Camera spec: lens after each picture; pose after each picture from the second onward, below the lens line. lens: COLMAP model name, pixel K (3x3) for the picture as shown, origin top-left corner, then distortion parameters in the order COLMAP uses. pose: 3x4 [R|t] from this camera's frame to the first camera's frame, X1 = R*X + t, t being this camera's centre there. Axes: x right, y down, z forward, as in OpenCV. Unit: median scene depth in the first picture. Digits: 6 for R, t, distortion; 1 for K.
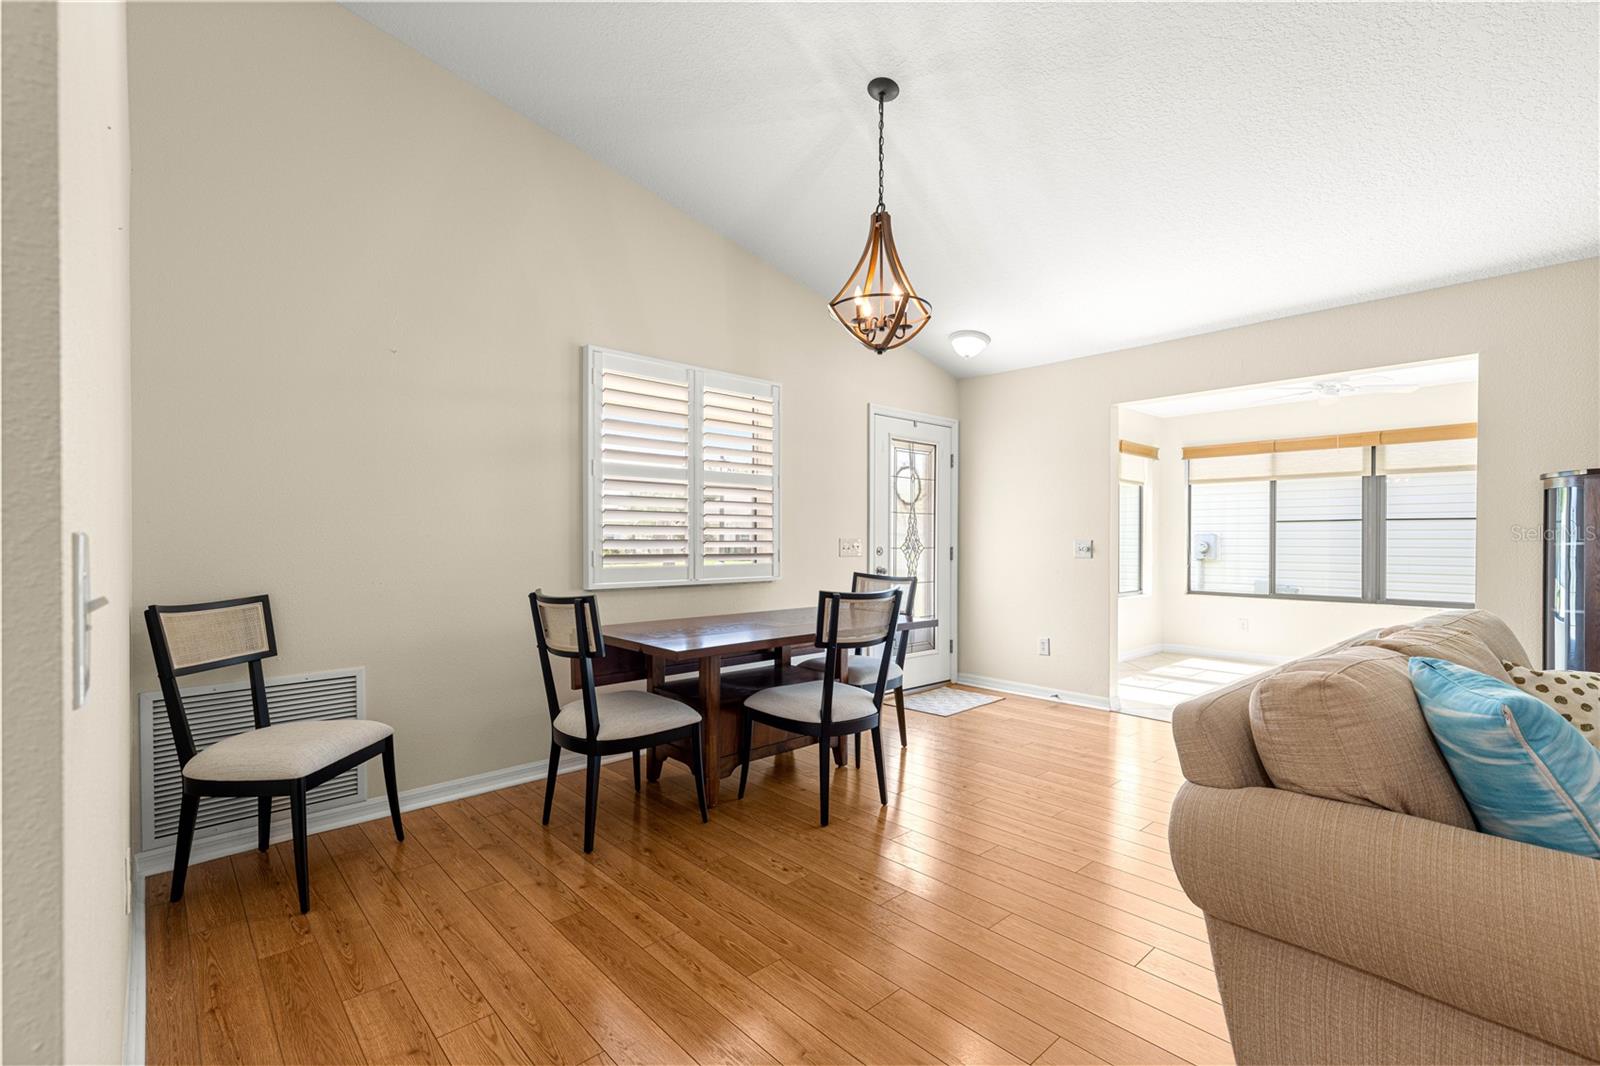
lens RADIAL K [[711.9, 0, 801.1], [0, 711.9, 542.9], [0, 0, 1]] dist [0.003103, 0.000367]
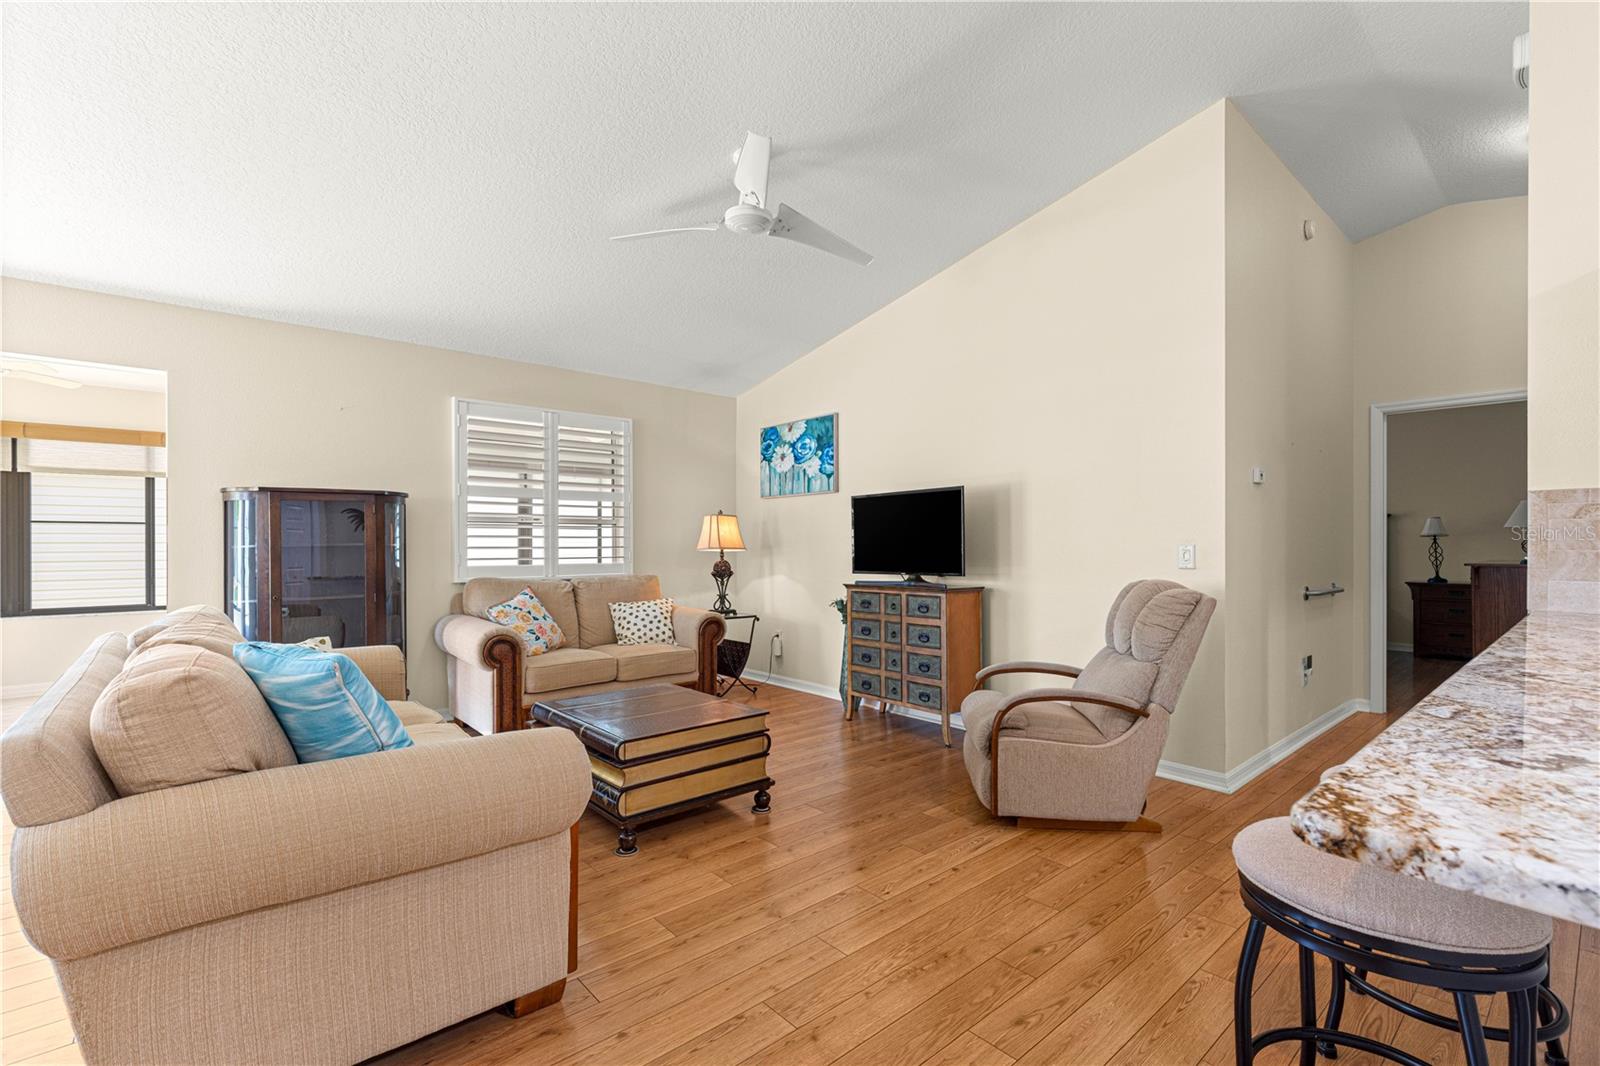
lens RADIAL K [[711.9, 0, 801.1], [0, 711.9, 542.9], [0, 0, 1]] dist [0.003103, 0.000367]
pose [[0.019782, -0.002538, 0.999801, -0.318049], [0.008068, 0.999965, 0.002378, -0.000355], [-0.999772, 0.008020, 0.019801, 0.054354]]
